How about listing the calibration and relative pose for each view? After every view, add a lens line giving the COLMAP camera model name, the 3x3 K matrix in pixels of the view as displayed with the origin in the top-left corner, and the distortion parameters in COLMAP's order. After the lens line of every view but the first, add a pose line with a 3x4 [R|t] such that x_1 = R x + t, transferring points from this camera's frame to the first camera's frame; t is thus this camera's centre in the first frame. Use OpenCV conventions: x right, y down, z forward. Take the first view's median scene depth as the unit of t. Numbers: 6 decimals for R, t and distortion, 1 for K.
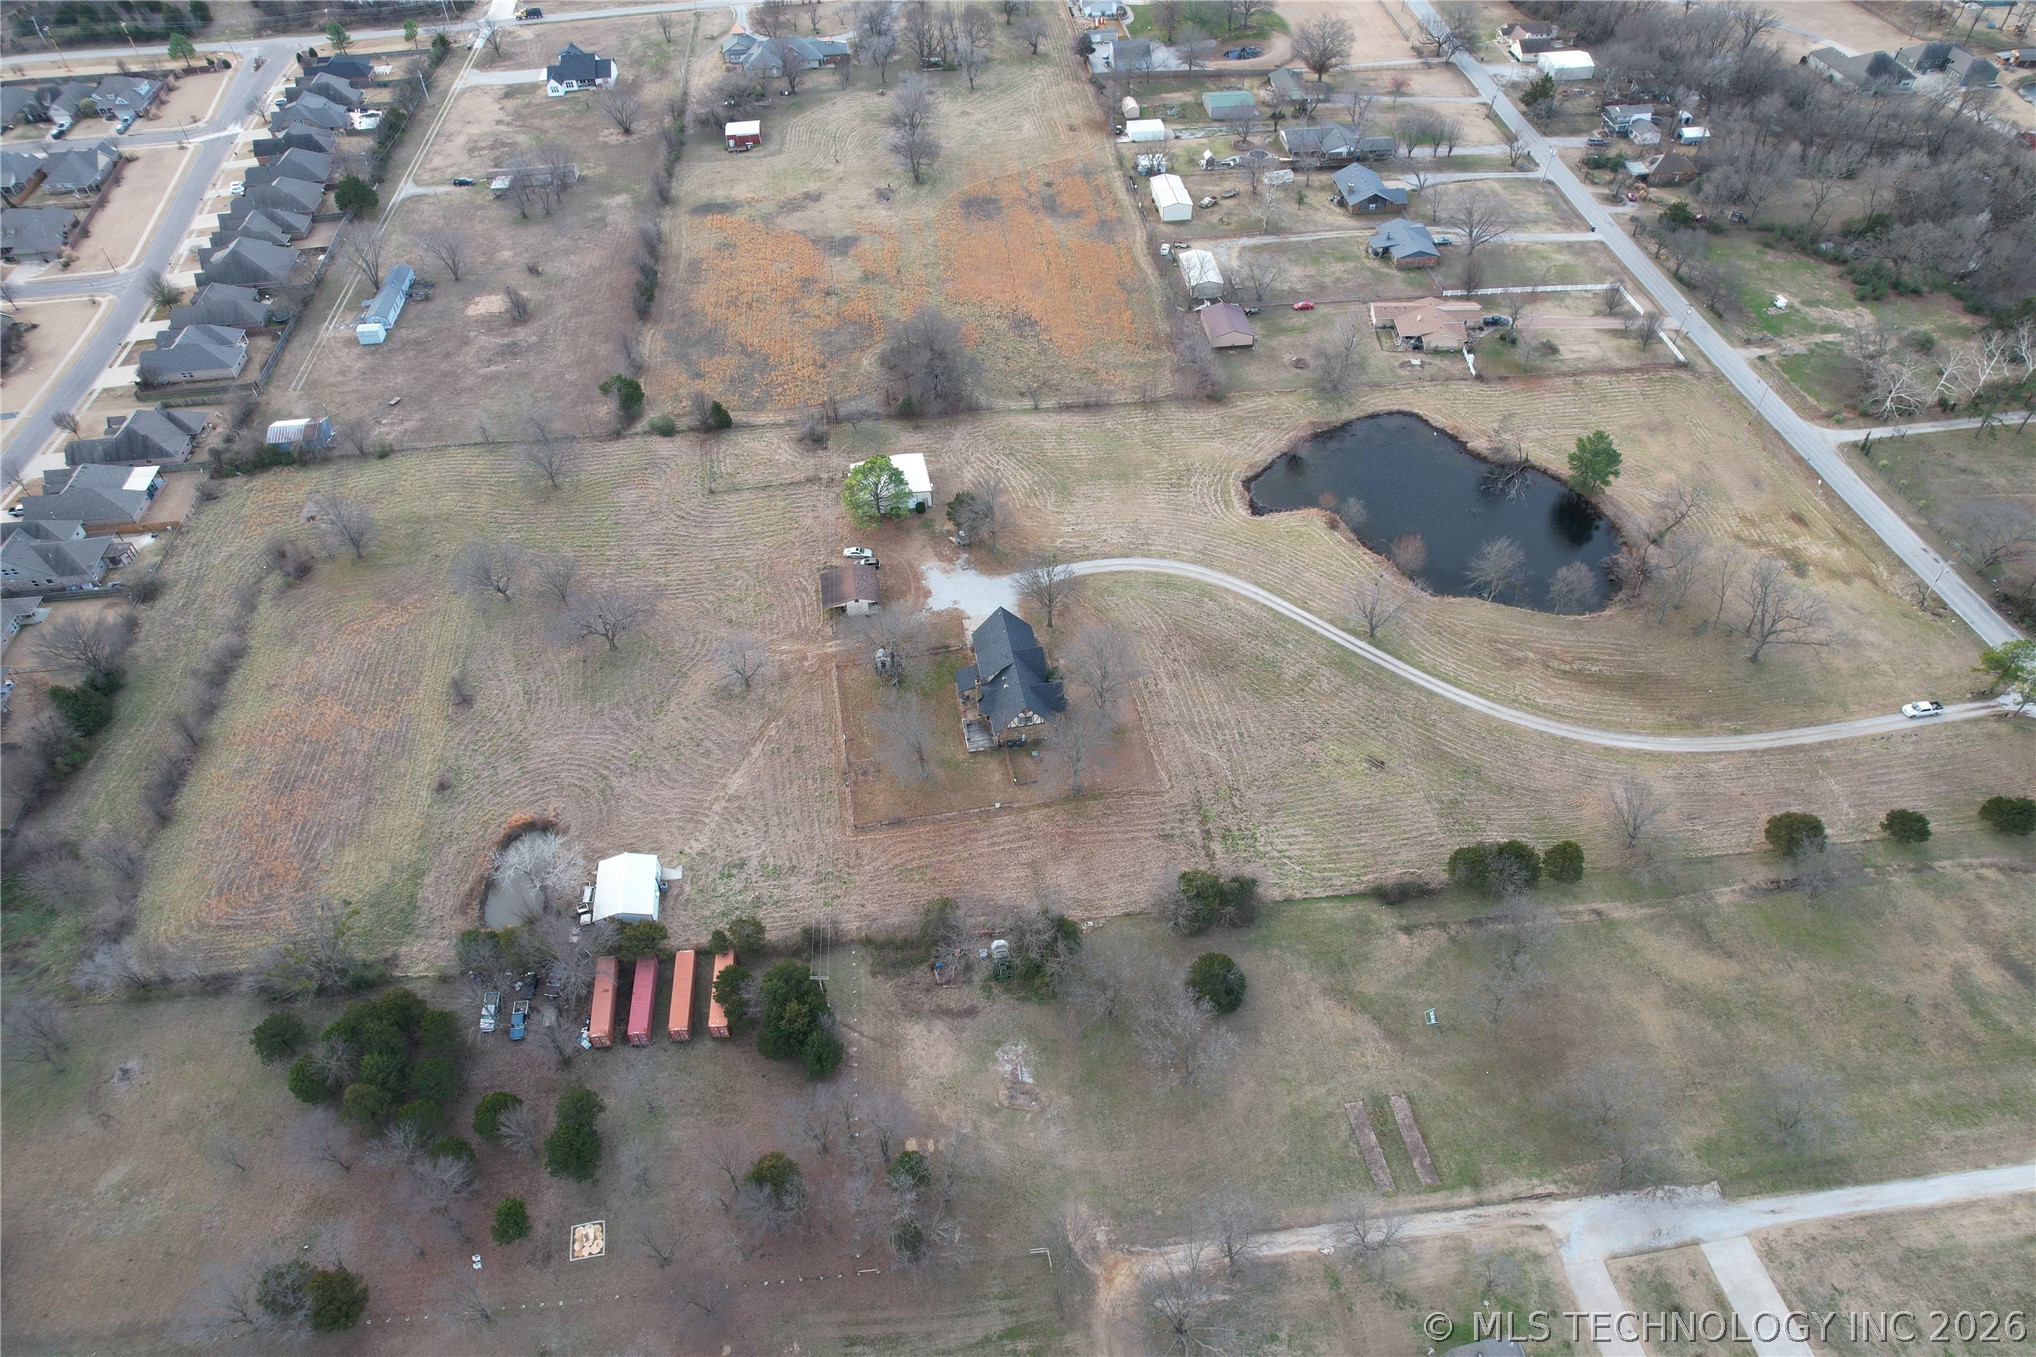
lens RADIAL K [[1302.8, 0, 1023.0], [0, 1302.8, 686.4], [0, 0, 1]] dist [-0.079351, 0.070299]
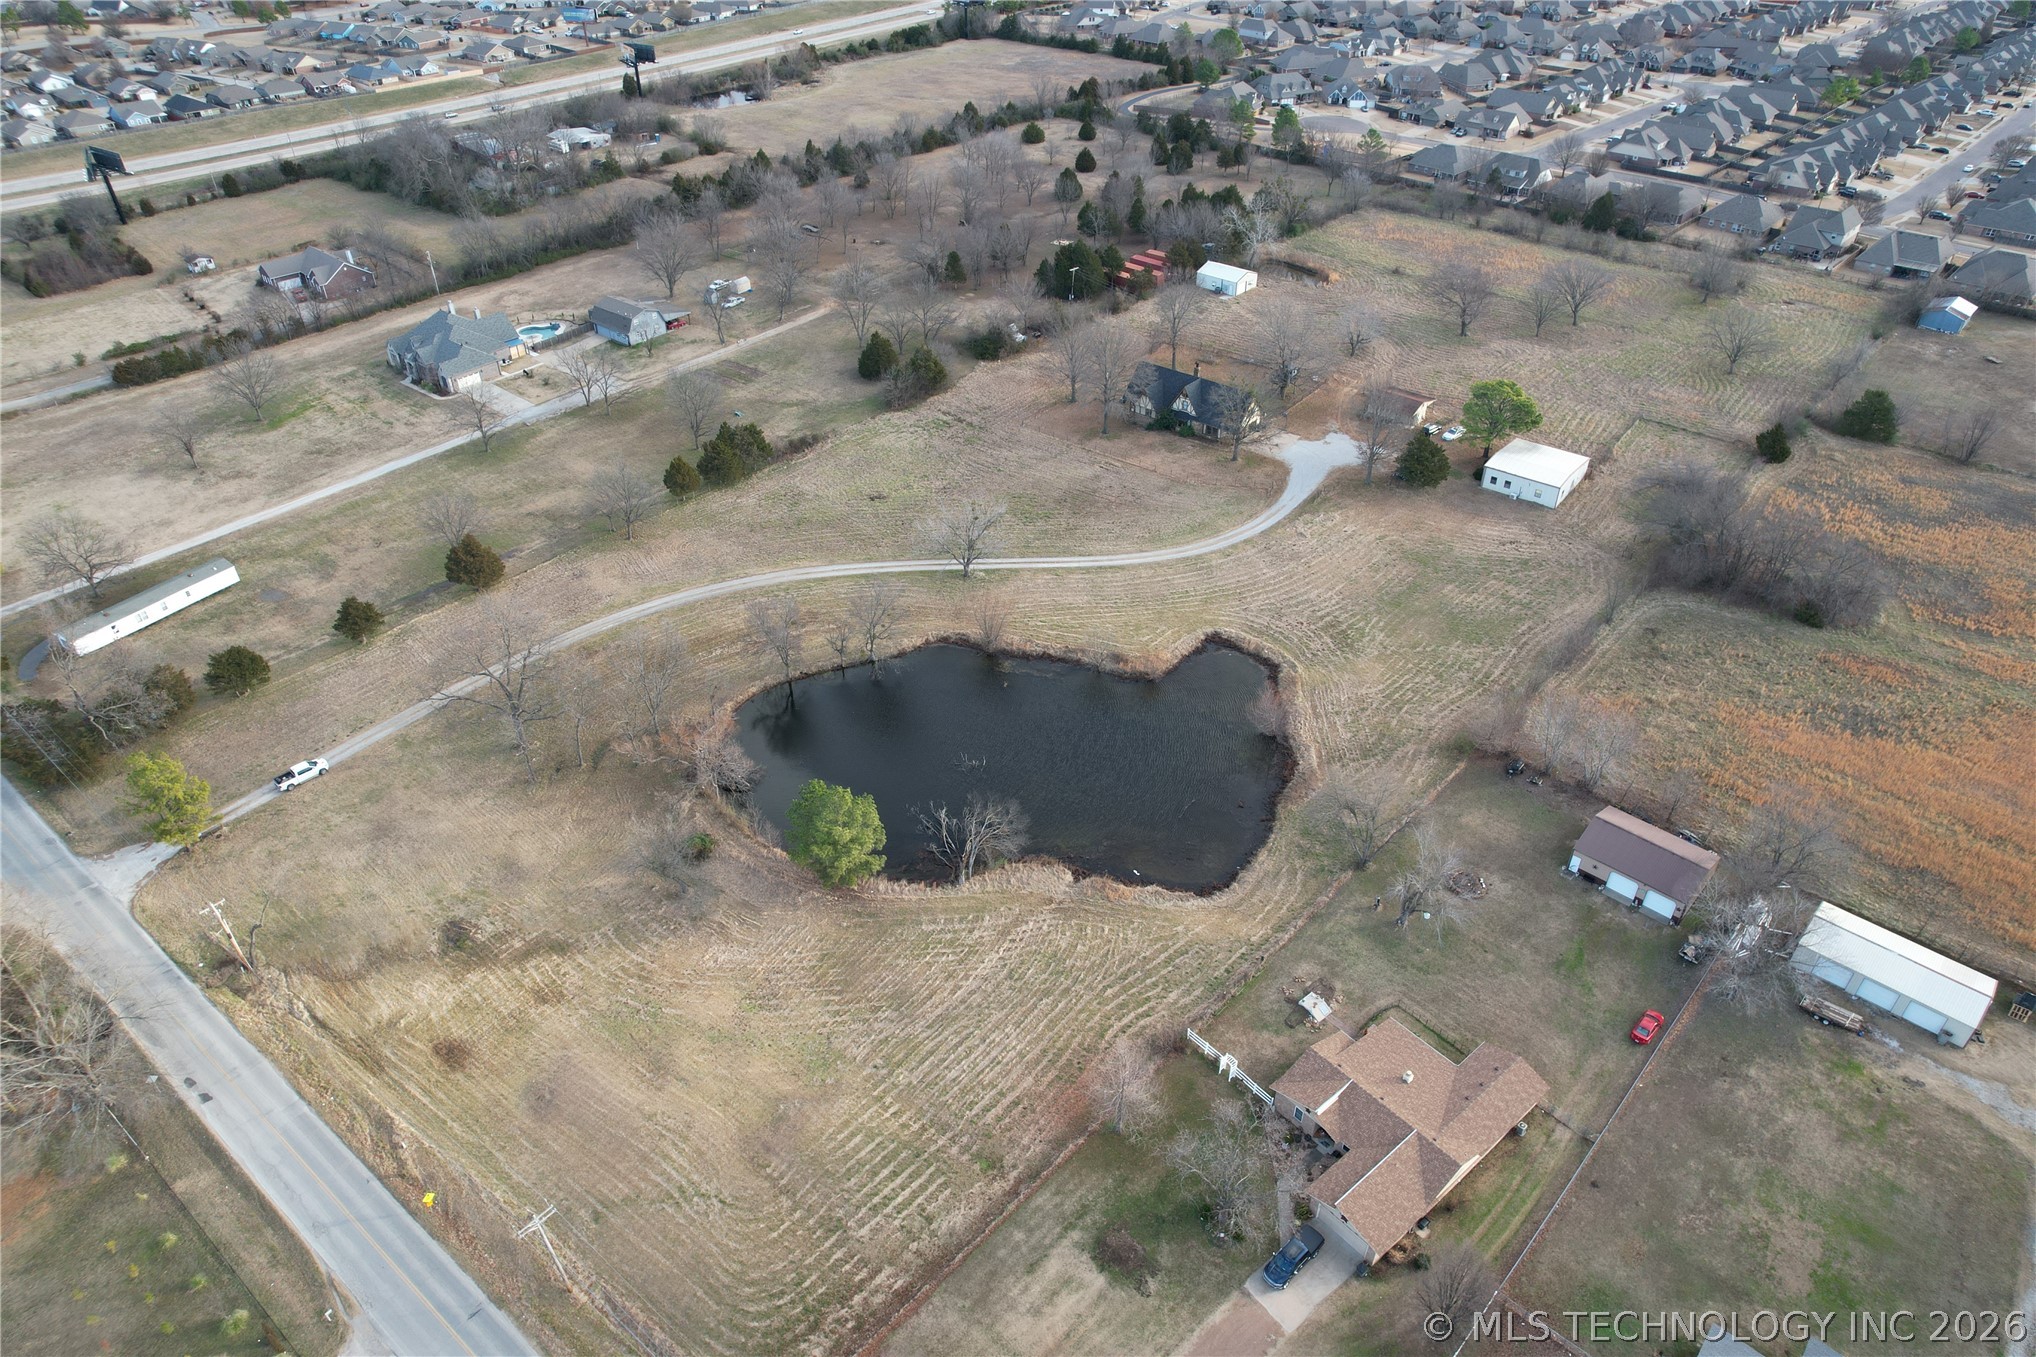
lens RADIAL K [[1302.8, 0, 1023.0], [0, 1302.8, 686.4], [0, 0, 1]] dist [-0.079351, 0.070299]
pose [[-0.757884, 0.403064, -0.512982, 0.594811], [-0.458094, 0.231066, 0.858346, -0.645562], [0.464501, 0.885522, 0.009520, 0.908950]]
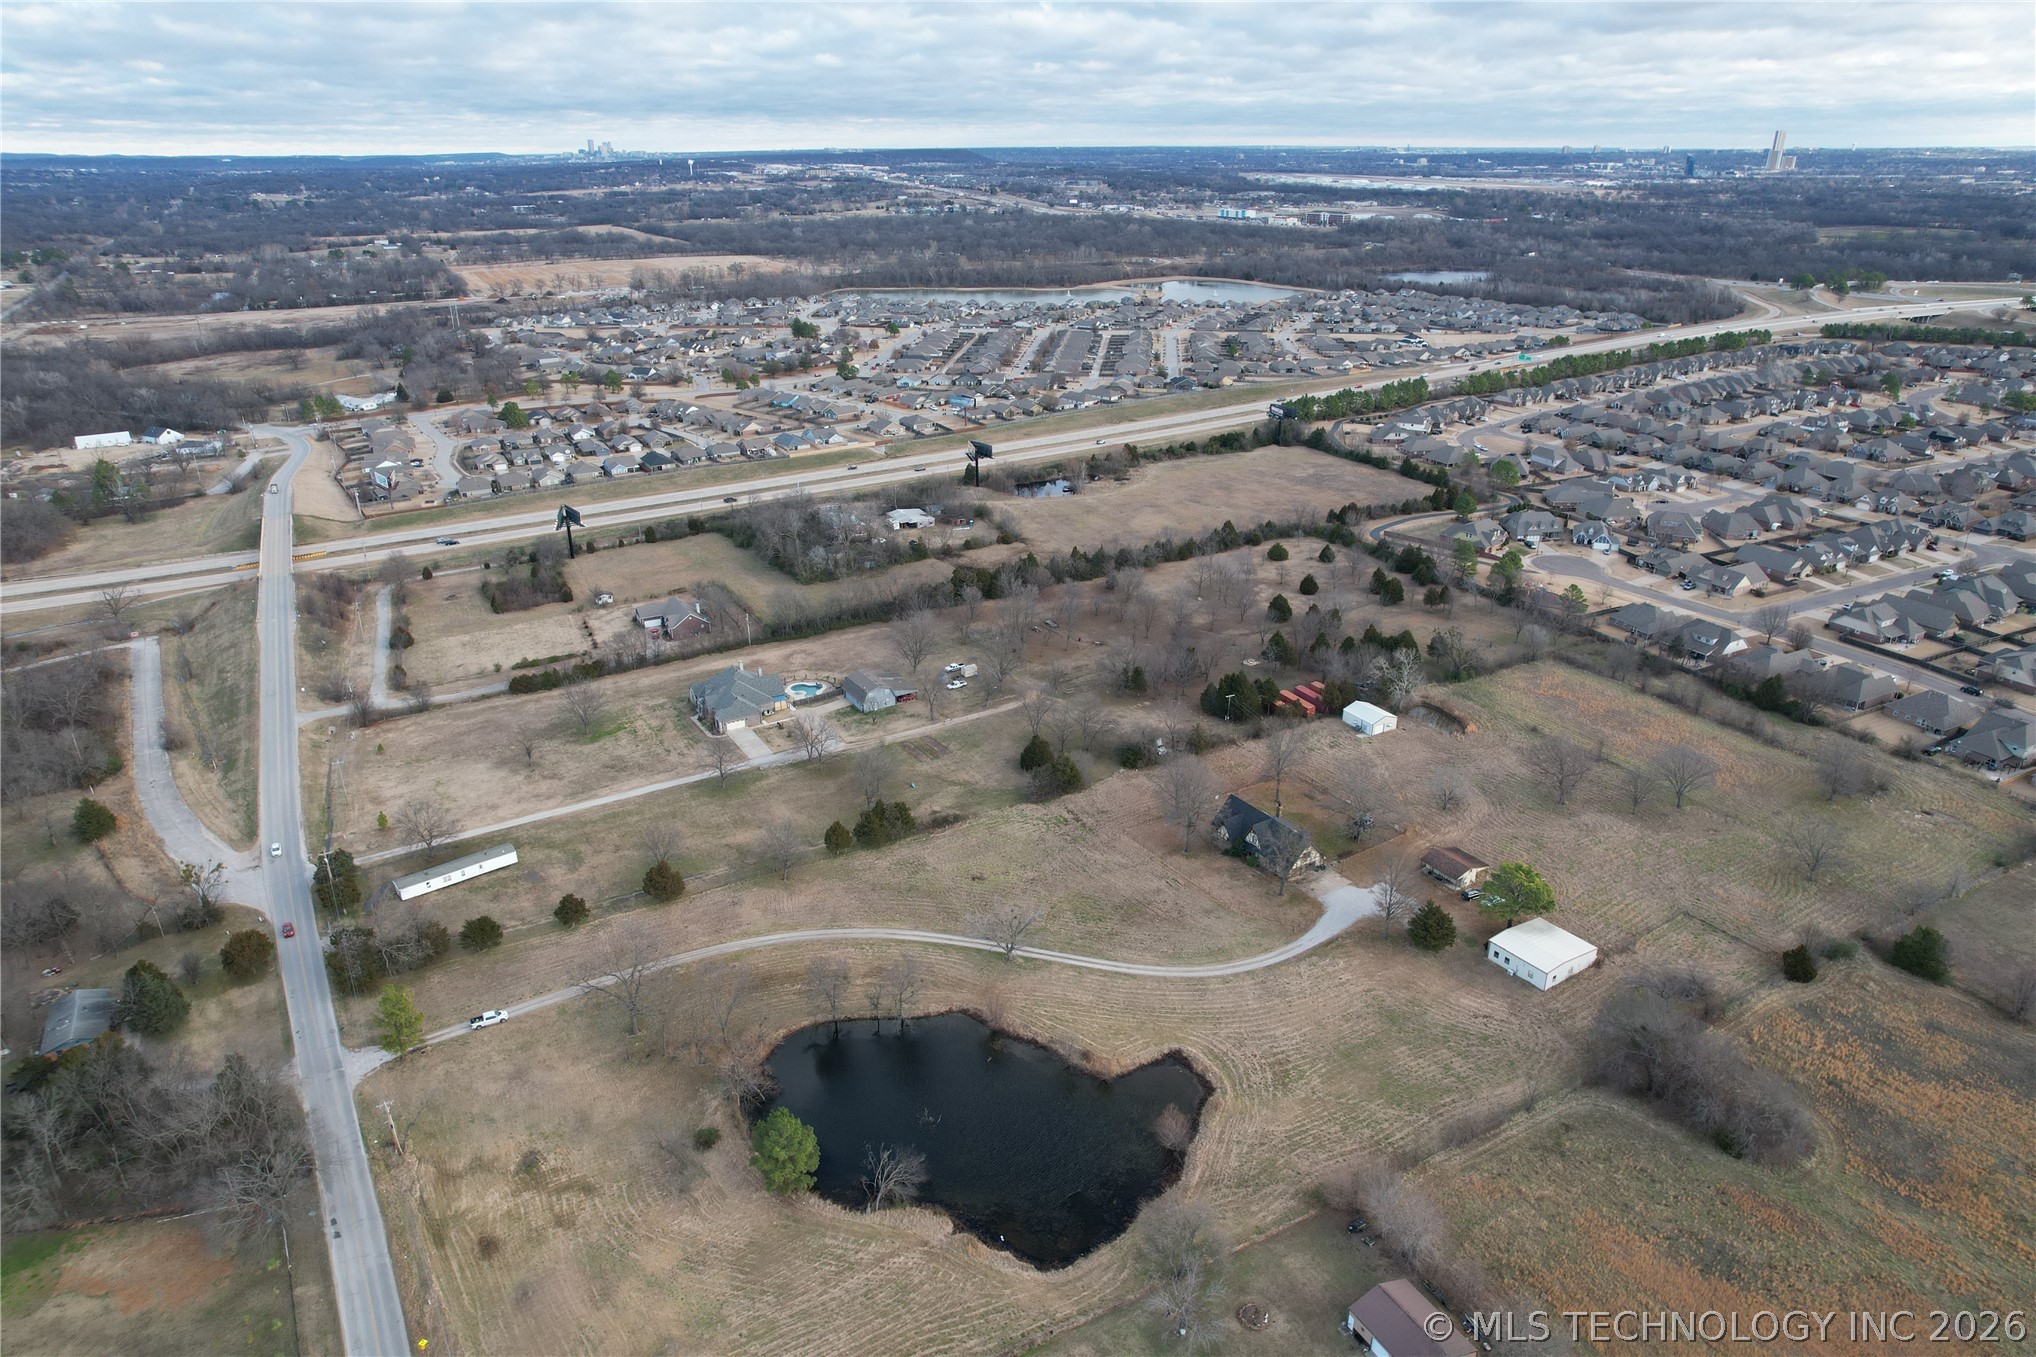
lens RADIAL K [[1302.8, 0, 1023.0], [0, 1302.8, 686.4], [0, 0, 1]] dist [-0.079351, 0.070299]
pose [[-0.927509, 0.171939, -0.331908, 0.479361], [-0.250672, 0.372577, 0.893504, -0.891872], [0.277290, 0.911934, -0.302468, 0.947316]]
